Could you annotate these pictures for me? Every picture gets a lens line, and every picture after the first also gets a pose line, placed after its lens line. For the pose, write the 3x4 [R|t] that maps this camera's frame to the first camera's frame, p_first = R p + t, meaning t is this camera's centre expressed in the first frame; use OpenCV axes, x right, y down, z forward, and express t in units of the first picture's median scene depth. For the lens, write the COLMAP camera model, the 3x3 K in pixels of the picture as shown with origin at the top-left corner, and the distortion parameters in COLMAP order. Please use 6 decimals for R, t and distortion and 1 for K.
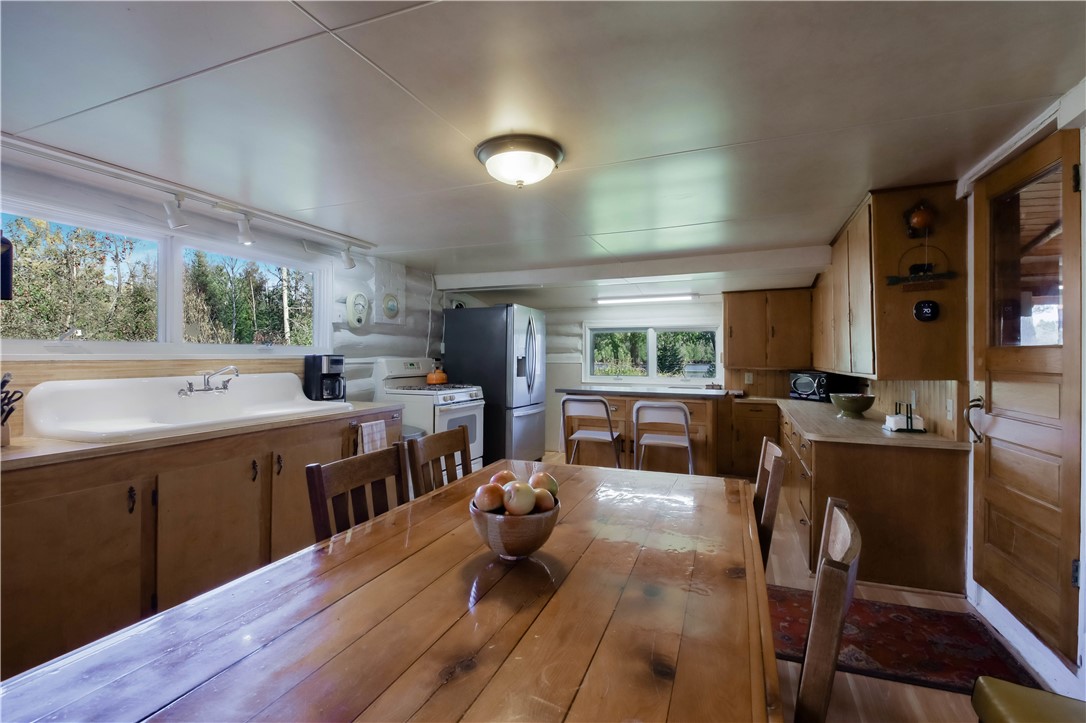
lens RADIAL K [[501.3, 0, 532.2], [0, 501.3, 360.3], [0, 0, 1]] dist [0.008772, -0.012283]
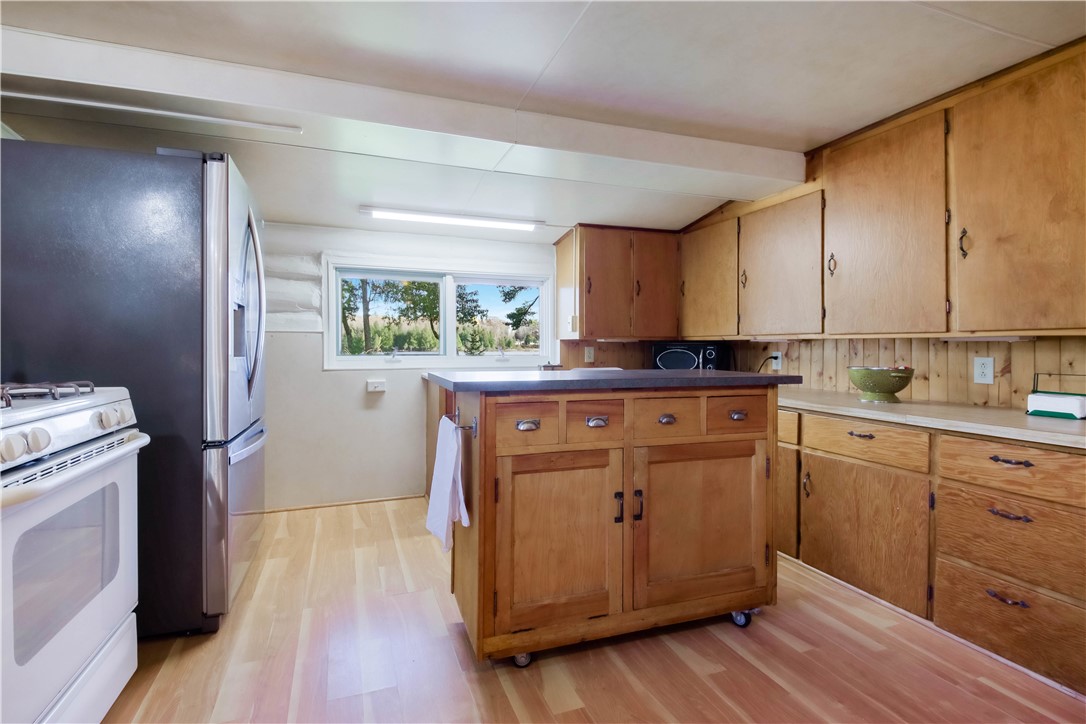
lens RADIAL K [[529.9, 0, 560.5], [0, 529.9, 346.9], [0, 0, 1]] dist [0.001435, -0.005406]
pose [[0.714029, -0.004515, 0.700102, -0.138078], [0.004928, 0.999987, 0.001422, 0.026925], [-0.700099, 0.002435, 0.714042, 0.562816]]
